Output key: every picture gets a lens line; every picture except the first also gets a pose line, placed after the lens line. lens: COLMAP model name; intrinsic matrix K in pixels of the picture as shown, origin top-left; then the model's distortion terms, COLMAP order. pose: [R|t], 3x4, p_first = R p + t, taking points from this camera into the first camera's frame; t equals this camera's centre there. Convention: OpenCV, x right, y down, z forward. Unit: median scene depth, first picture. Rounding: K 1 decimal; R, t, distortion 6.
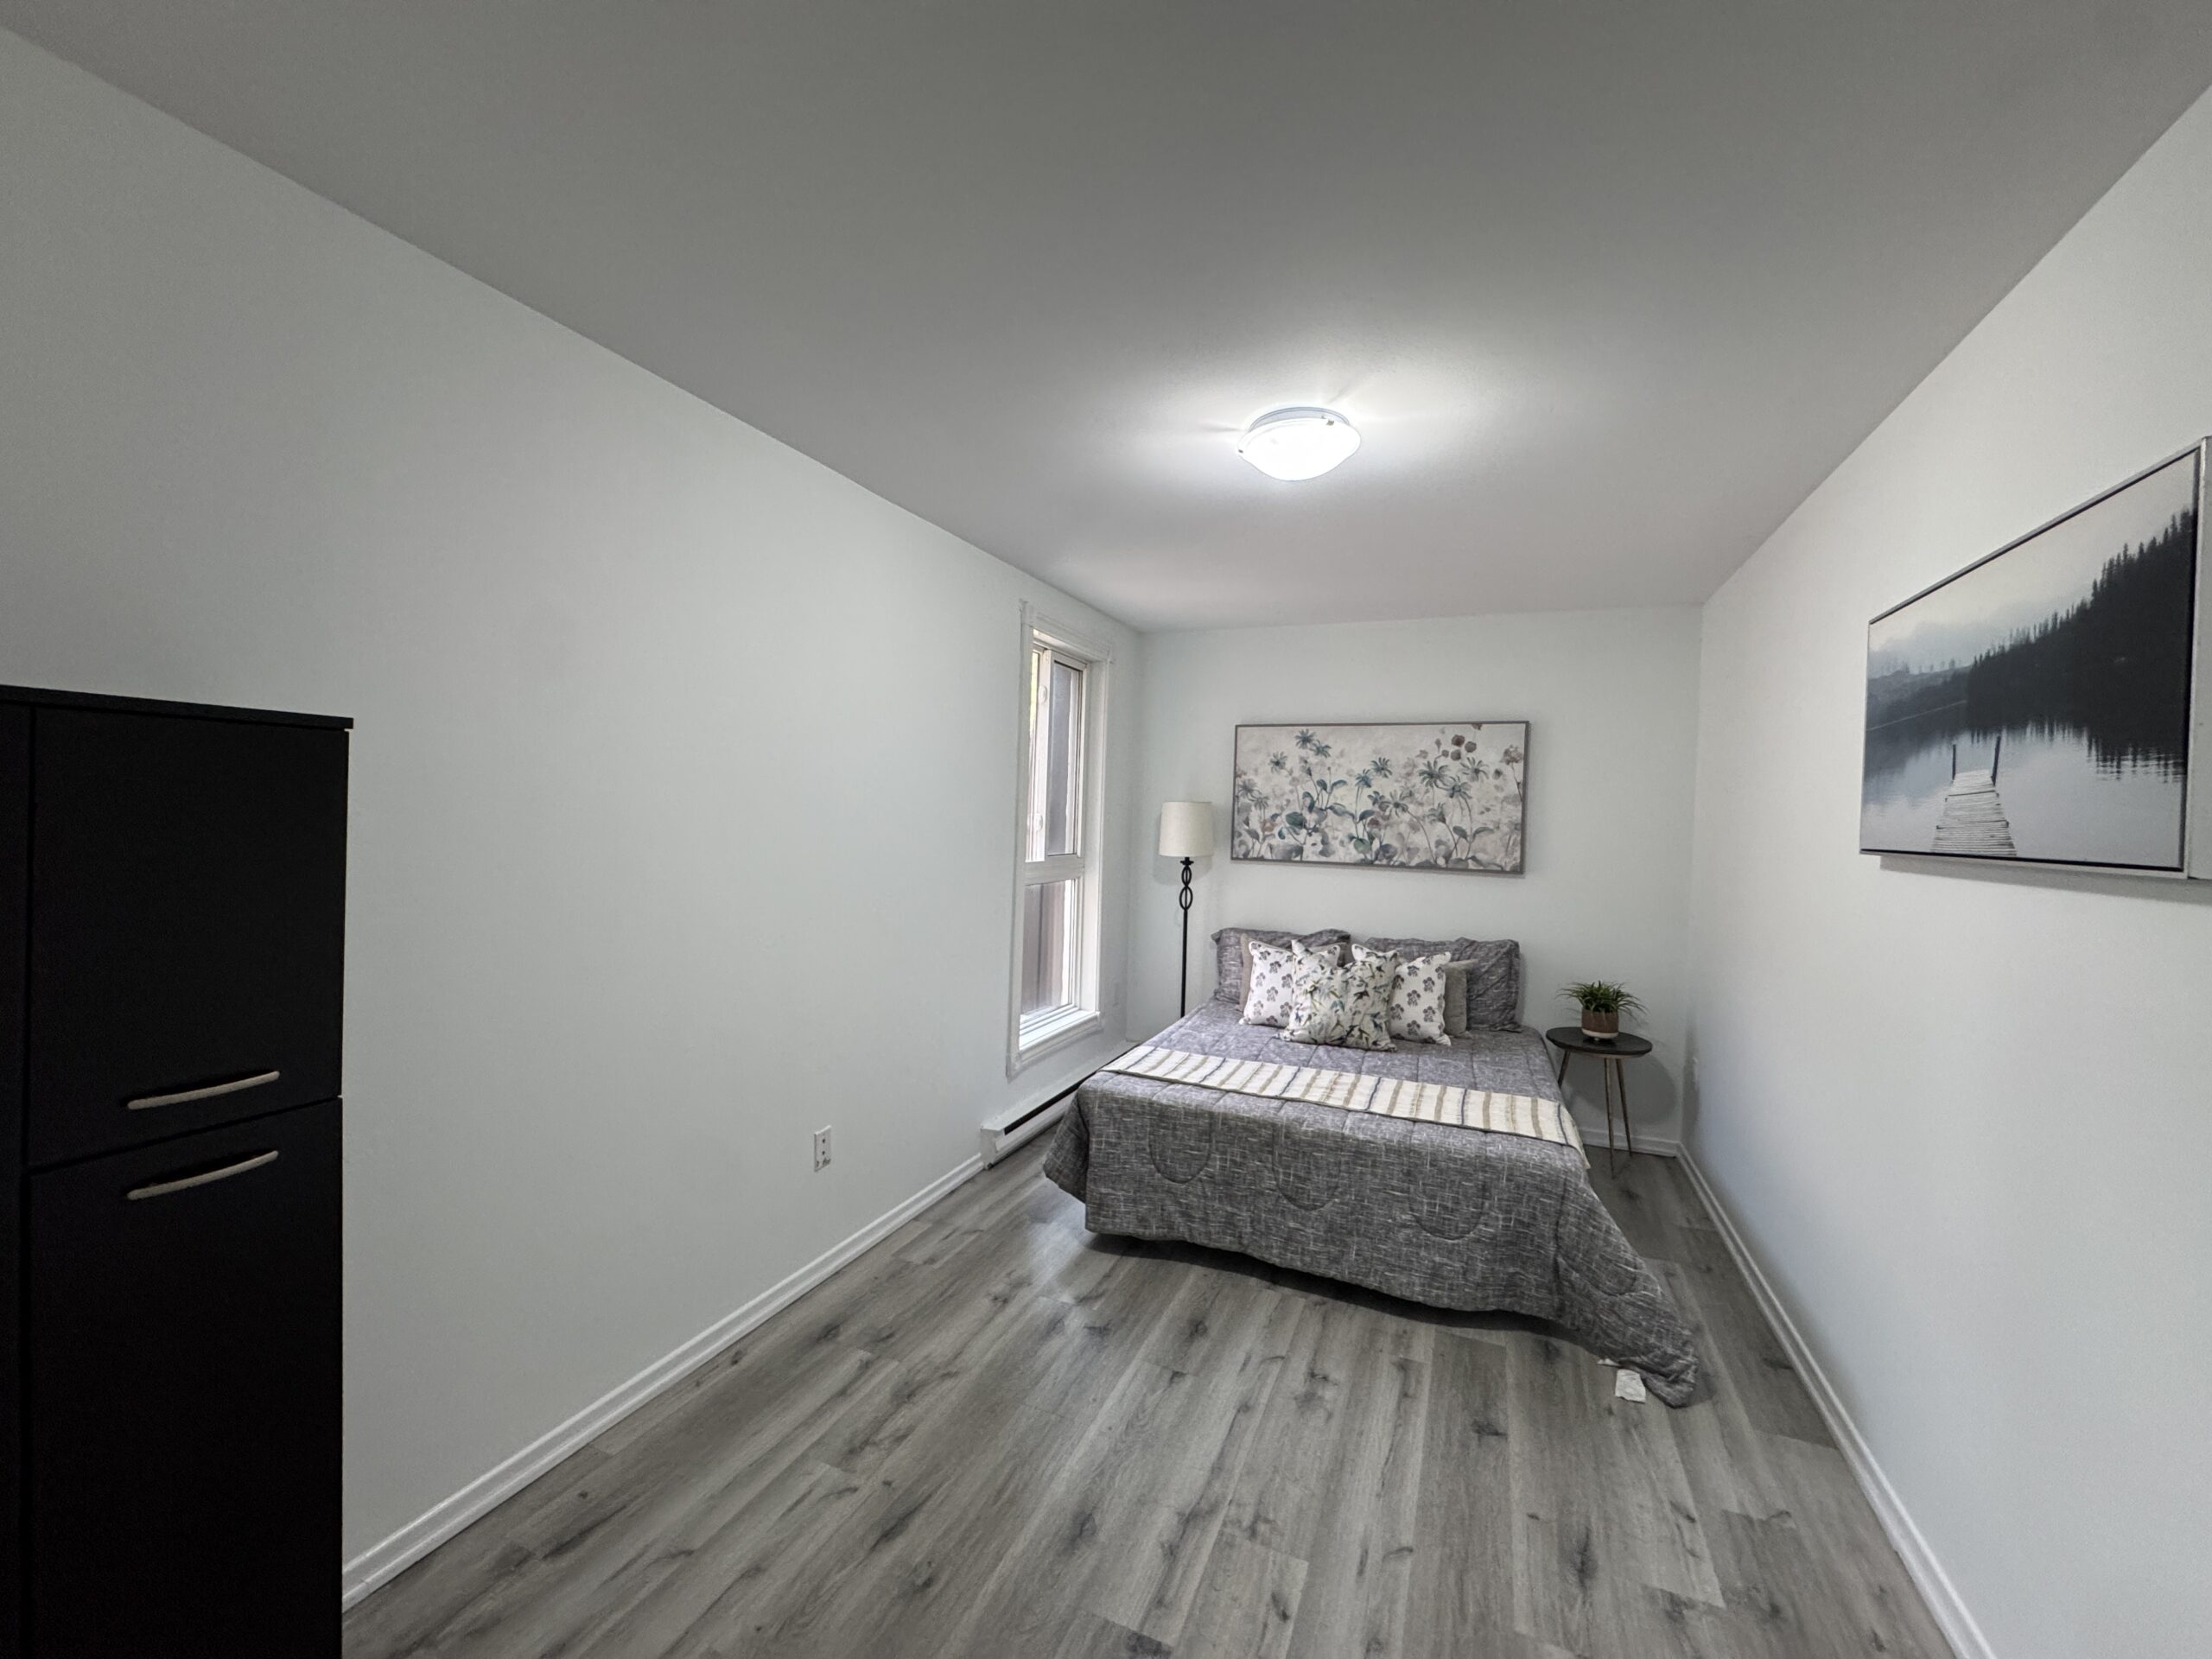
lens RADIAL K [[884.8, 0, 1107.1], [0, 884.8, 829.9], [0, 0, 1]] dist [0.003994, 0.000310]
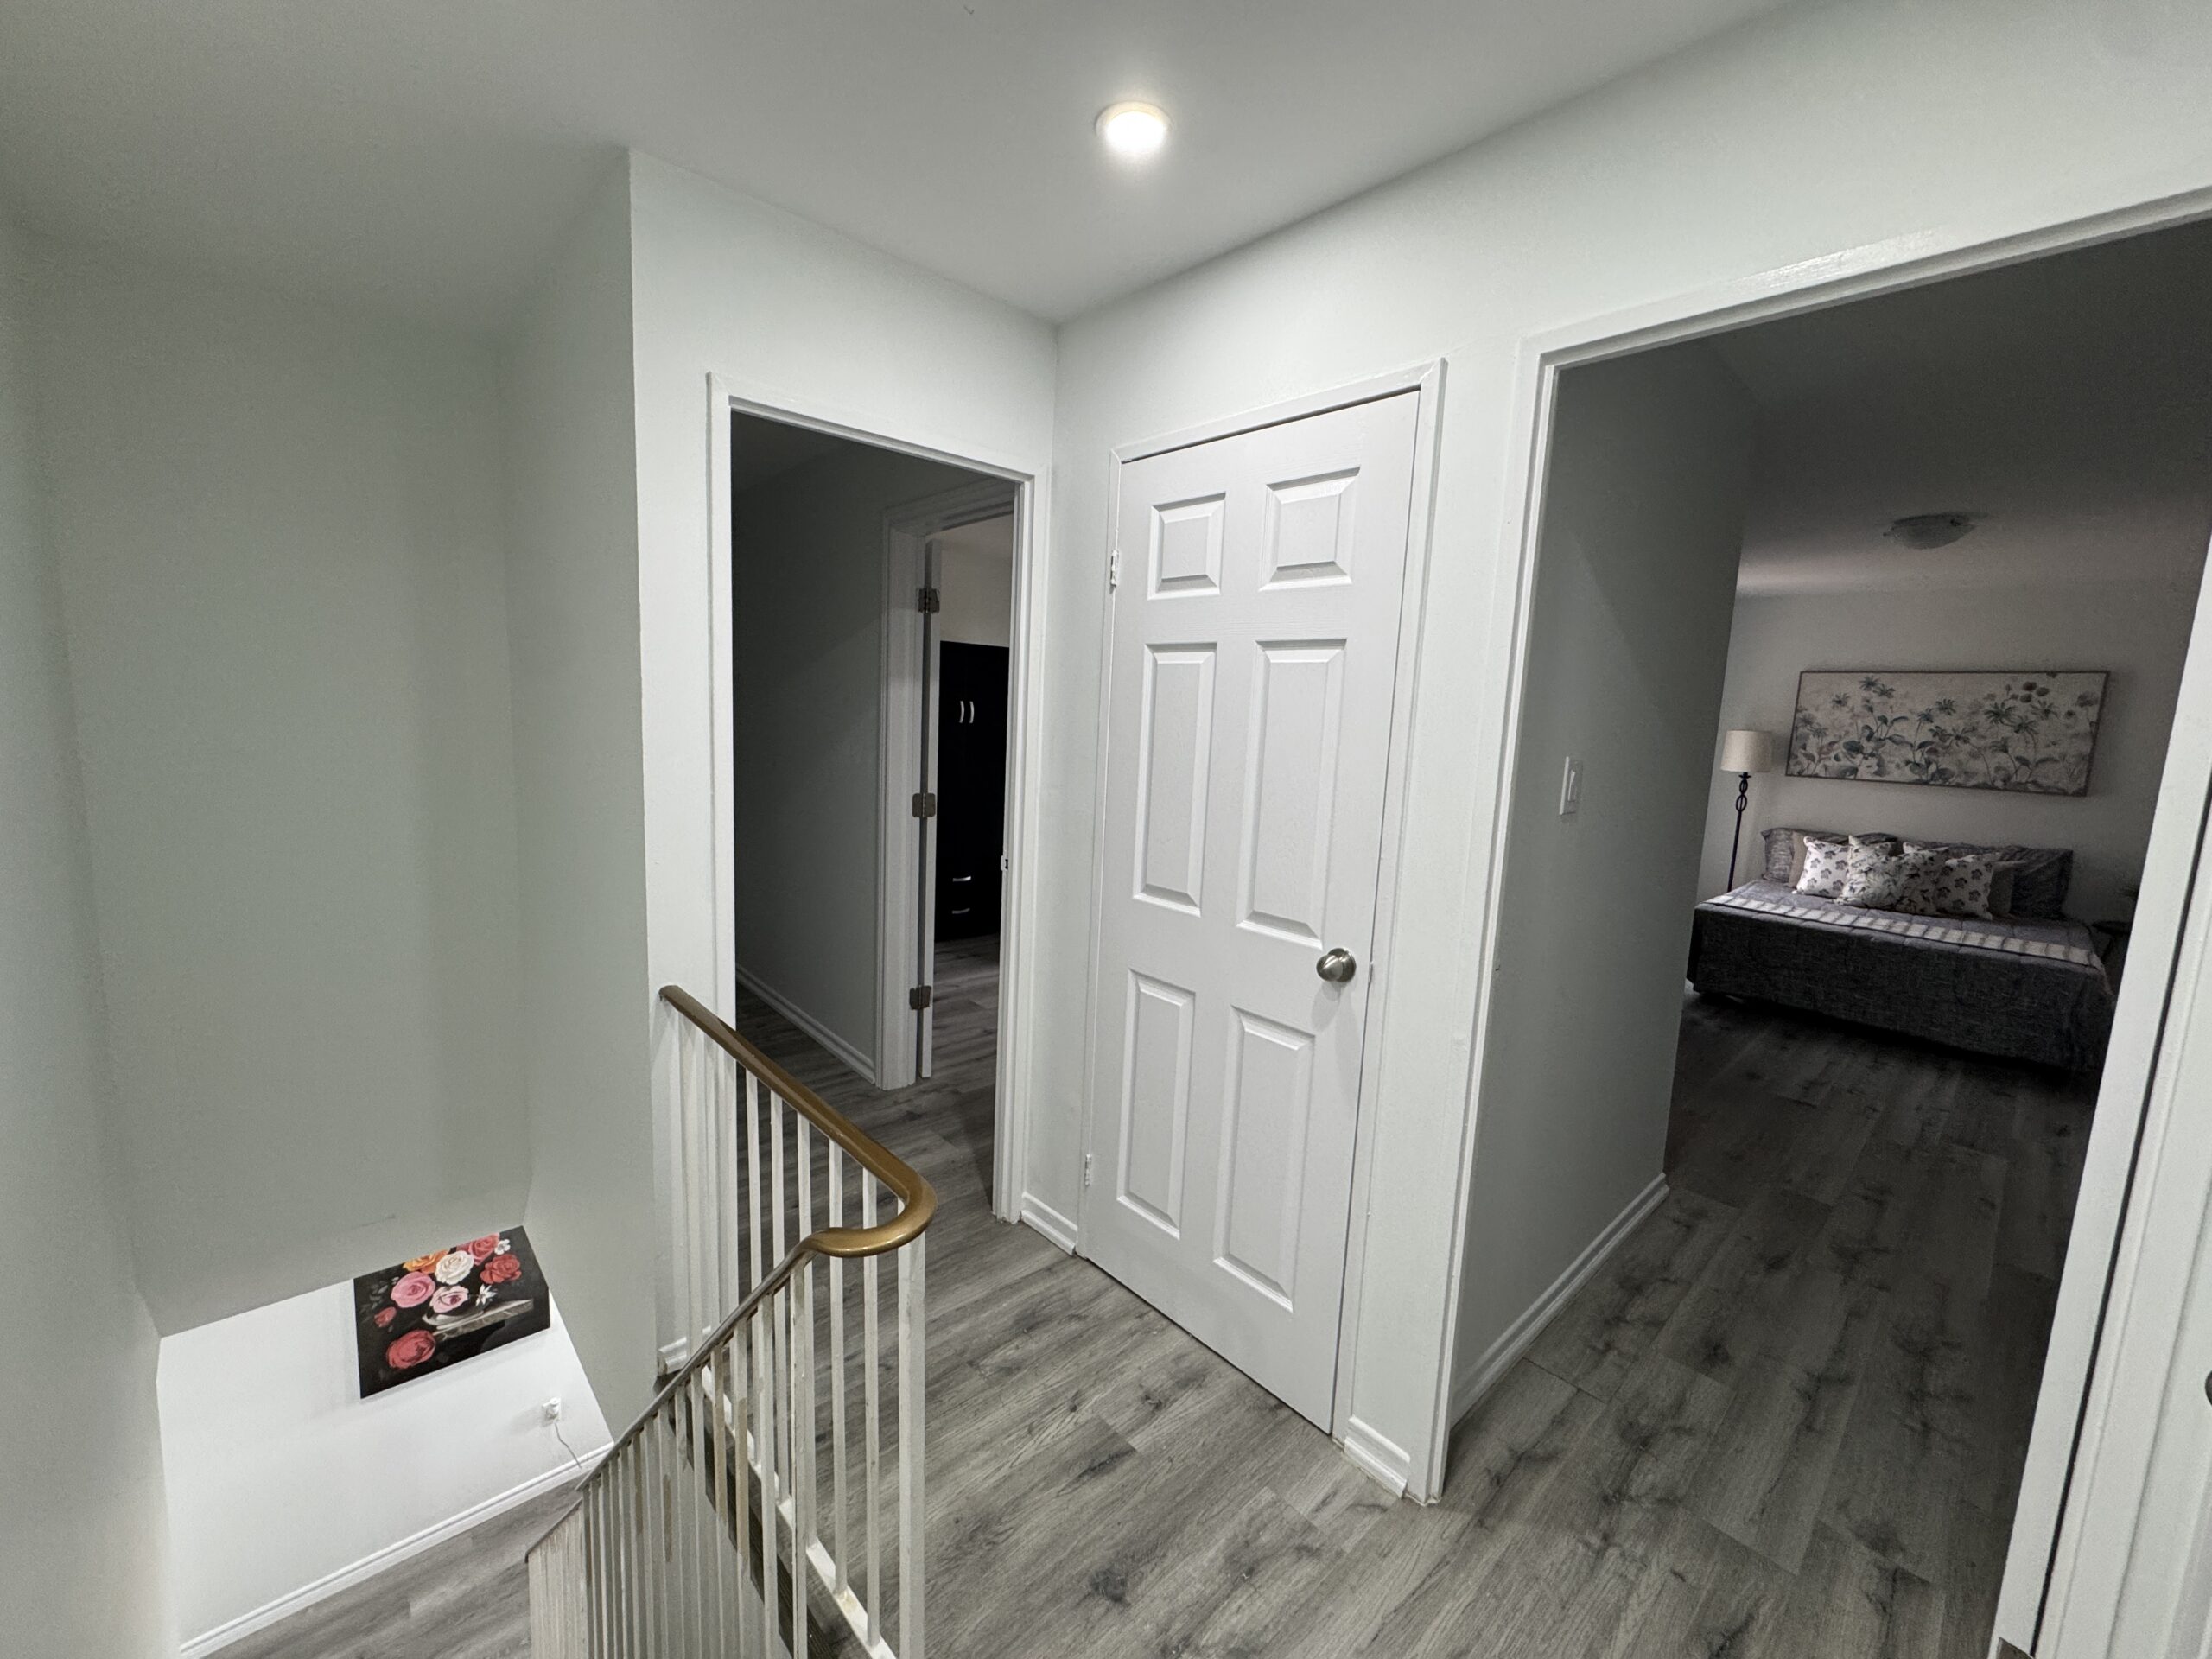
lens RADIAL K [[884.8, 0, 1110.7], [0, 884.8, 821.1], [0, 0, 1]] dist [0.003994, 0.000310]
pose [[0.914903, 0.063160, -0.398703, -0.267968], [-0.025686, 0.994791, 0.098648, -0.003550], [0.402856, -0.080012, 0.911759, -0.656449]]
